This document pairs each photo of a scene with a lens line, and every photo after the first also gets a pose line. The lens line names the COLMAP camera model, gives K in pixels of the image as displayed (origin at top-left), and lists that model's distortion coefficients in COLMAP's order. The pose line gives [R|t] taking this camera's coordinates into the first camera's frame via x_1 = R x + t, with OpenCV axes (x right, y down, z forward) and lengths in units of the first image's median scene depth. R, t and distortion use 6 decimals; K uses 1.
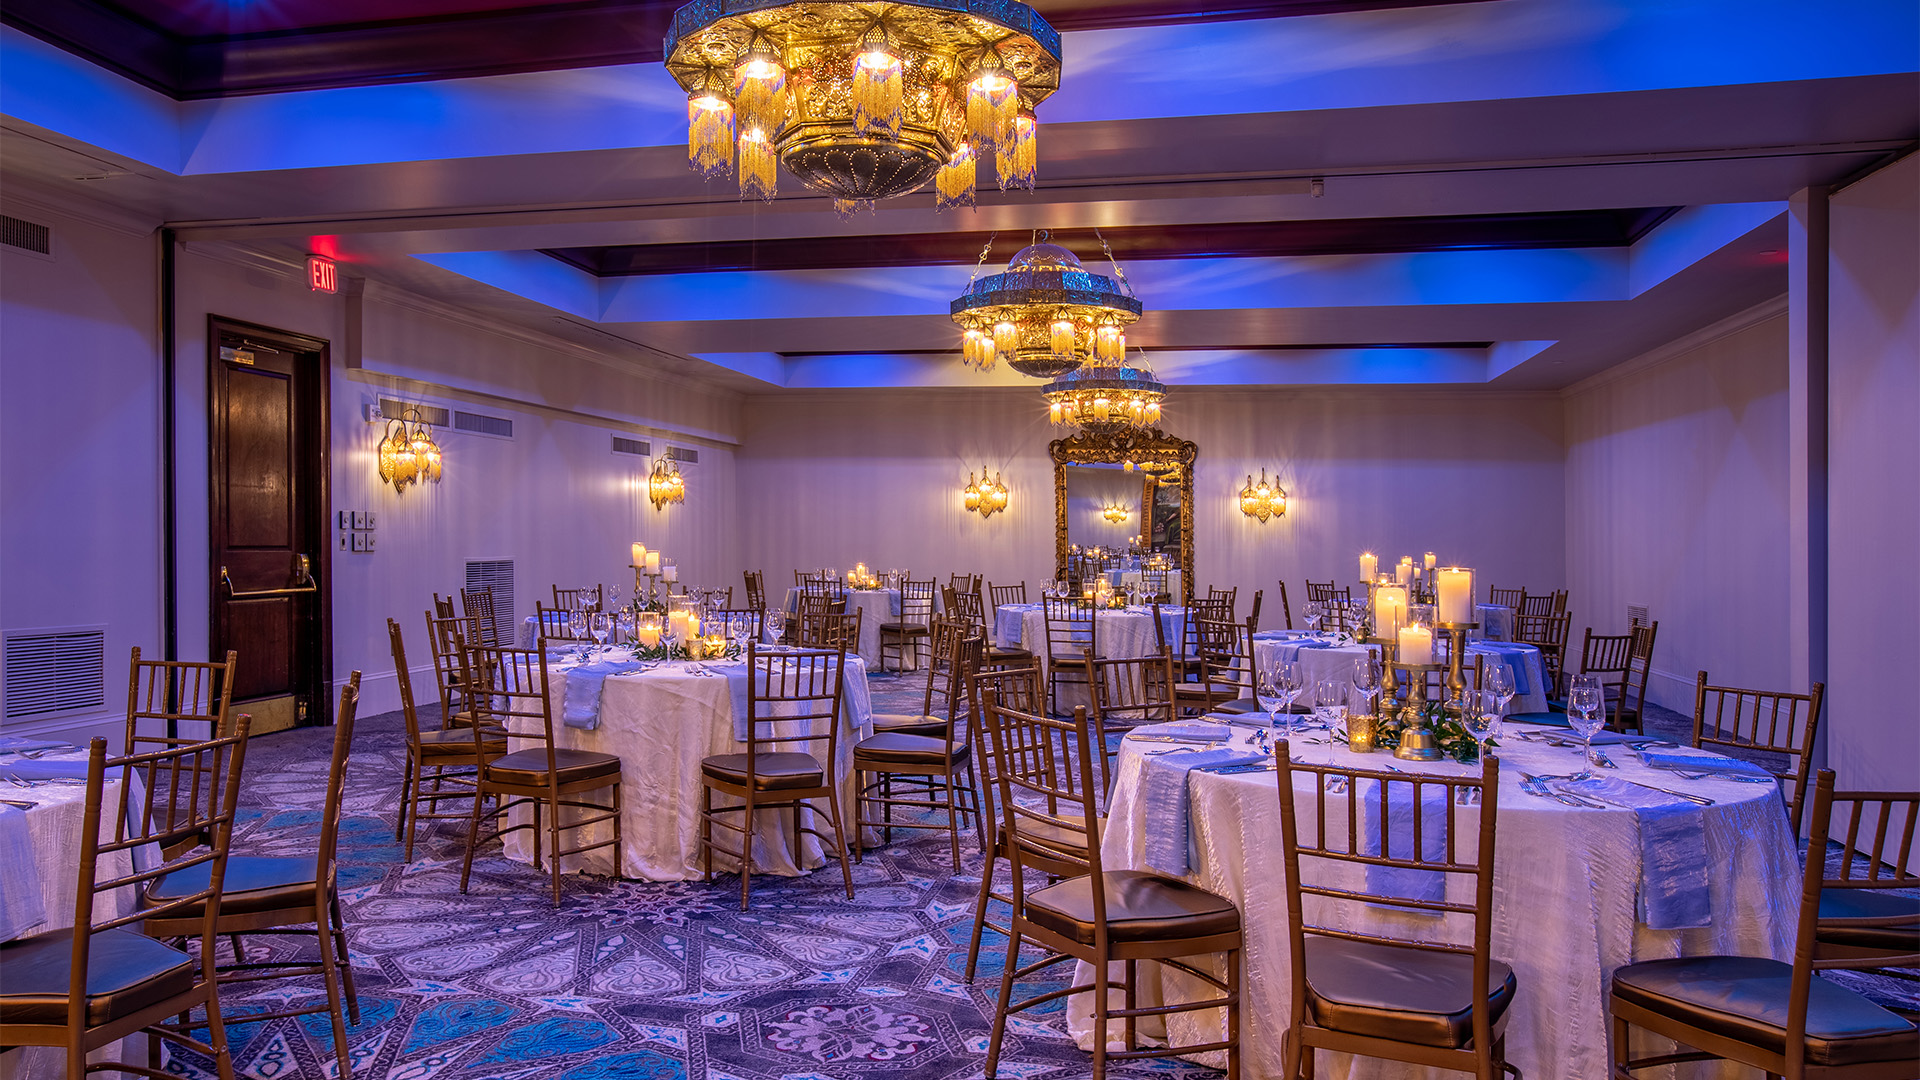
lens RADIAL K [[1406.6, 0, 864.4], [0, 1406.6, 553.3], [0, 0, 1]] dist [-0.032666, 0.006222]
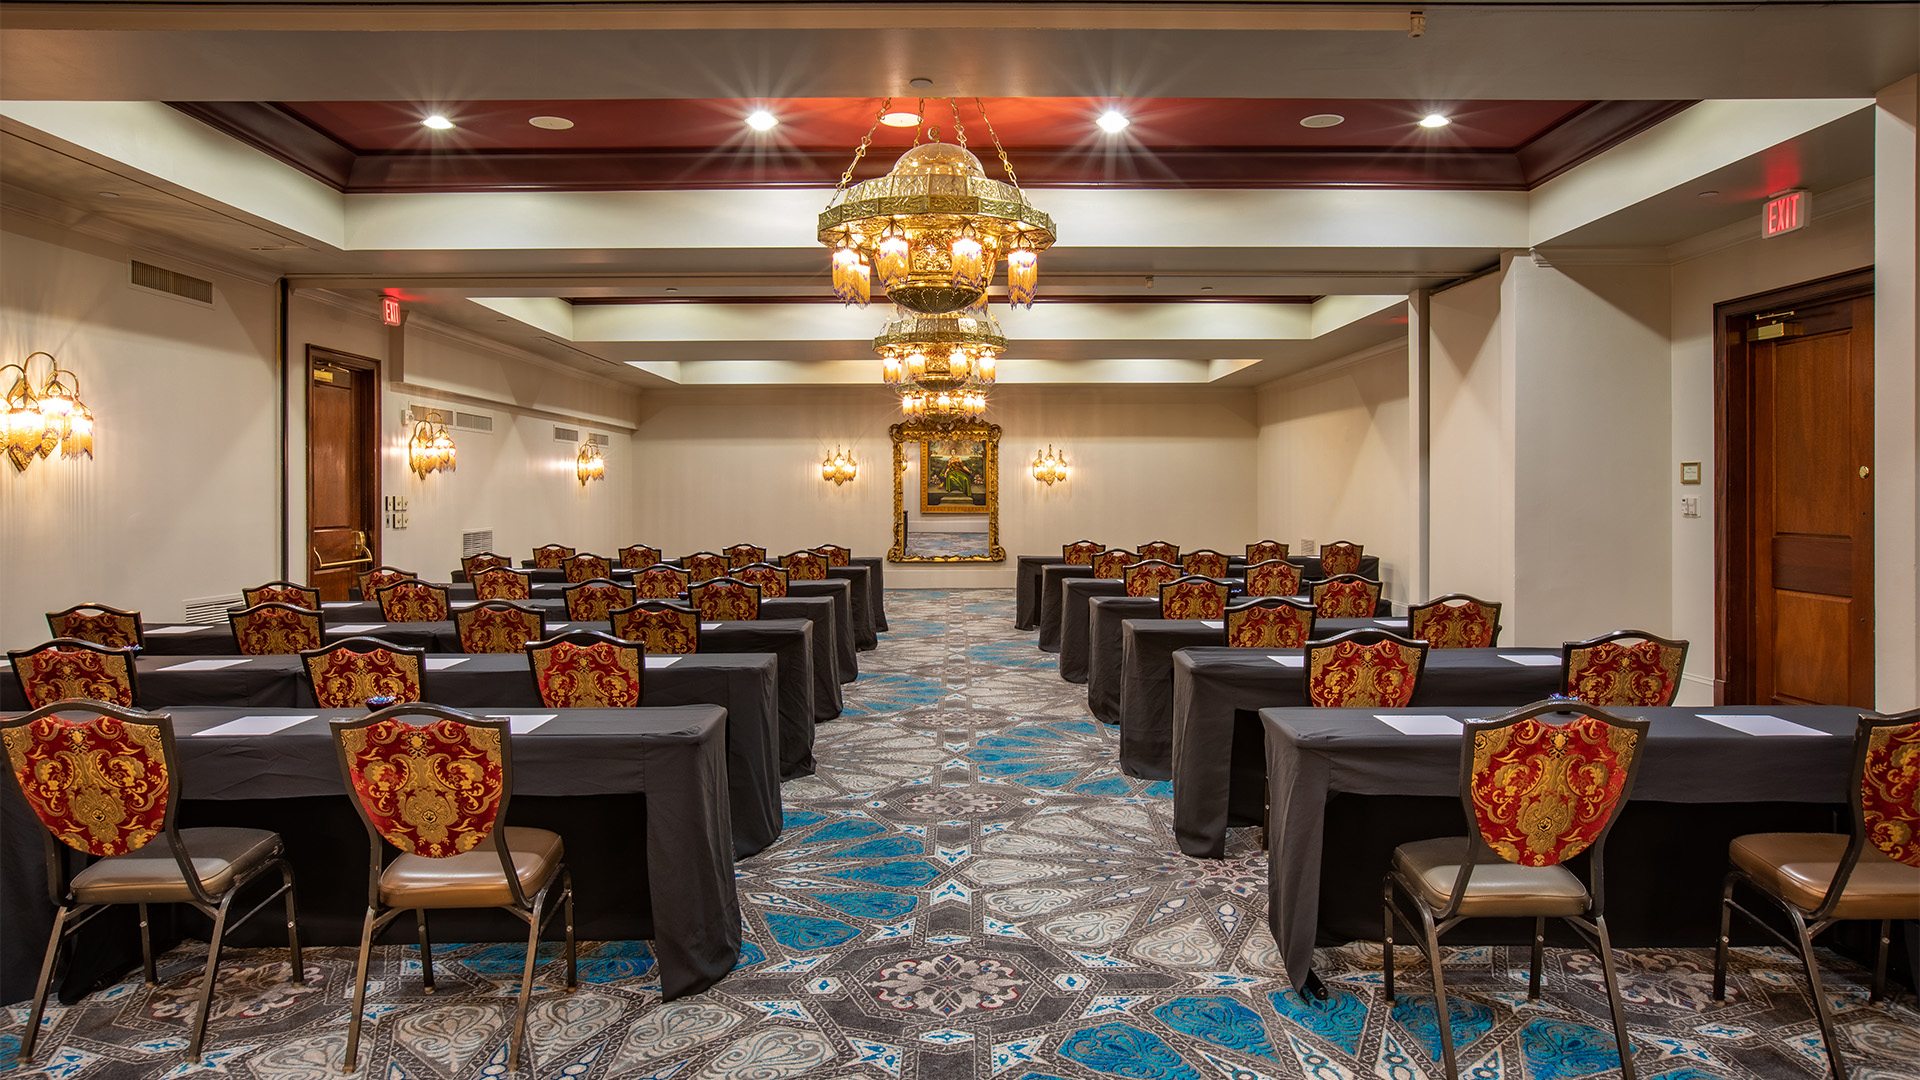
lens RADIAL K [[1239.7, 0, 963.1], [0, 1239.7, 508.0], [0, 0, 1]] dist [-0.011429, 0.005720]
pose [[0.966628, -0.024115, 0.255046, -0.143235], [0.023781, 0.999708, 0.004394, -0.011070], [-0.255077, 0.001818, 0.966919, -0.176265]]
